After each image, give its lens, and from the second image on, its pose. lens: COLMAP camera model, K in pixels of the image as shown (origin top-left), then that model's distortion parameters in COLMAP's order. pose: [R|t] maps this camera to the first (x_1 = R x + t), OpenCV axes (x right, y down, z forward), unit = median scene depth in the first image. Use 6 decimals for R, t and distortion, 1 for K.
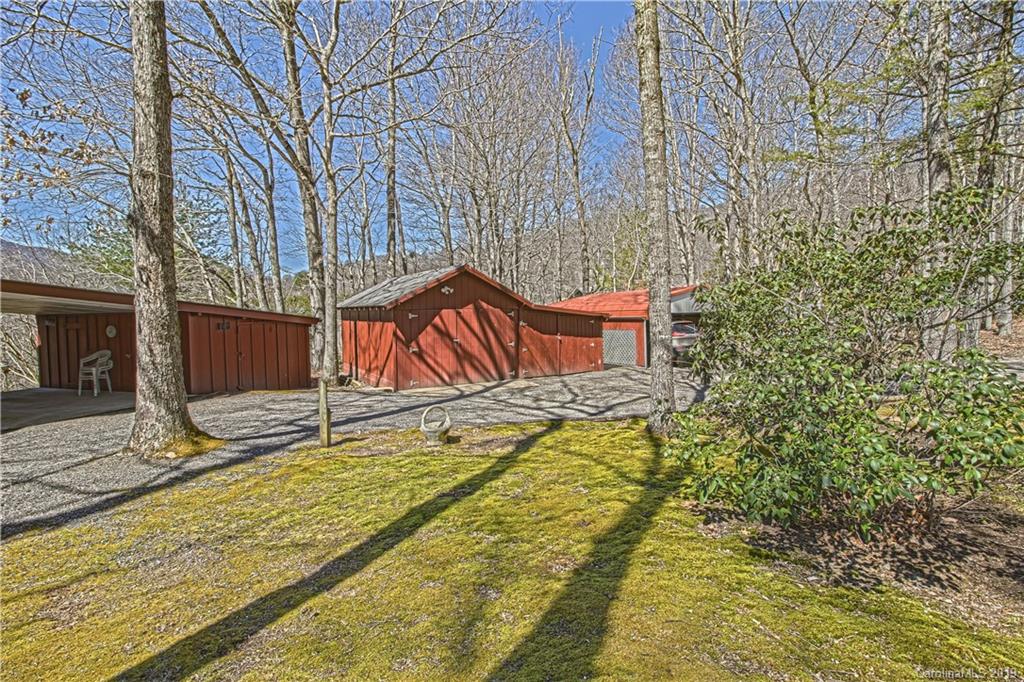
lens RADIAL K [[475.9, 0, 513.8], [0, 475.9, 339.9], [0, 0, 1]] dist [0.004179, -0.009195]
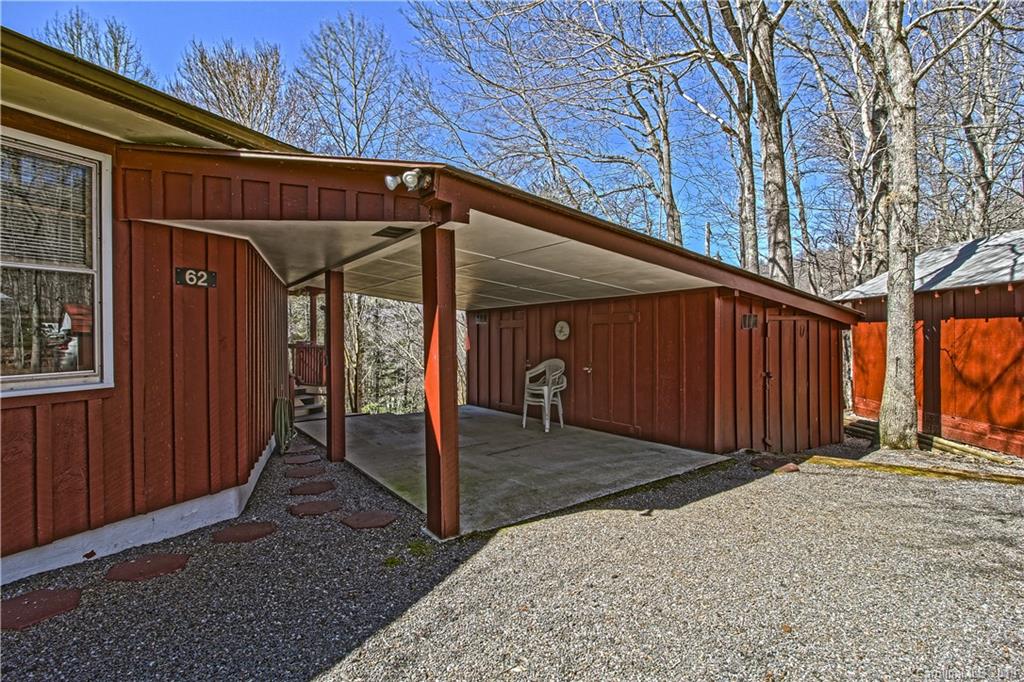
lens RADIAL K [[475.9, 0, 513.8], [0, 475.9, 339.9], [0, 0, 1]] dist [0.004179, -0.009195]
pose [[0.814298, 0.013198, -0.580297, -0.525378], [-0.034752, 0.999057, -0.026044, 0.014039], [0.579406, 0.041374, 0.813988, 0.434648]]
